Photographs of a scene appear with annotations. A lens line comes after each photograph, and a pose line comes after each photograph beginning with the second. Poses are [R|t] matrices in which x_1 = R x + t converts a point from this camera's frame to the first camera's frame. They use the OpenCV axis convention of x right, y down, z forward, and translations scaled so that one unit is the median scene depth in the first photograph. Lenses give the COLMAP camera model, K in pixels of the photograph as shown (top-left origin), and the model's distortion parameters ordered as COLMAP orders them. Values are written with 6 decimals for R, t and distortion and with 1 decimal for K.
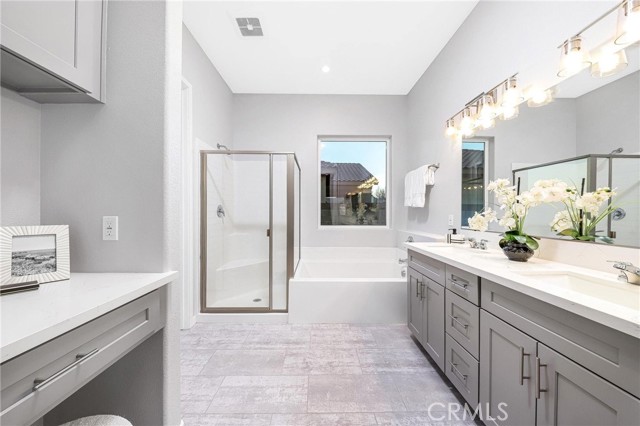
lens RADIAL K [[223.5, 0, 318.2], [0, 223.5, 212.8], [0, 0, 1]] dist [-0.008849, -0.000538]
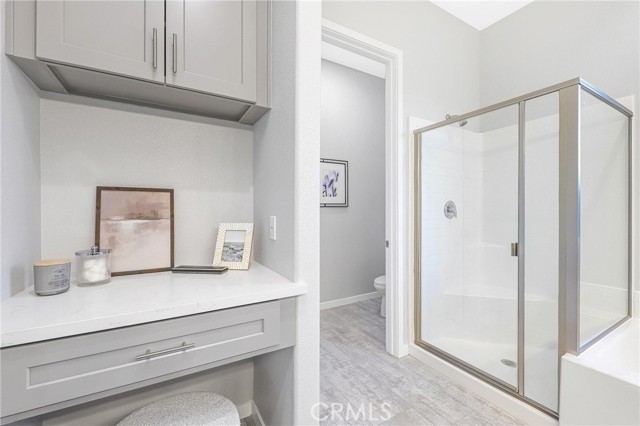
lens RADIAL K [[266.6, 0, 316.9], [0, 266.6, 212.1], [0, 0, 1]] dist [0.004770, 0.000160]
pose [[0.477465, 0.000331, -0.878651, 0.127832], [0.001293, 0.999999, 0.001079, -0.002077], [0.878650, -0.001652, 0.477464, 0.299549]]
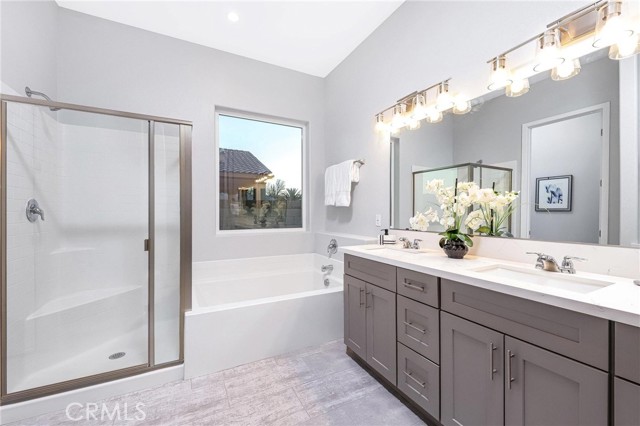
lens RADIAL K [[265.7, 0, 323.2], [0, 265.7, 213.0], [0, 0, 1]] dist [0.001360, -0.001151]
pose [[0.884007, -0.003964, 0.467458, -0.147703], [0.003248, 0.999992, 0.002337, -0.001151], [-0.467463, -0.000547, 0.884012, 0.114475]]
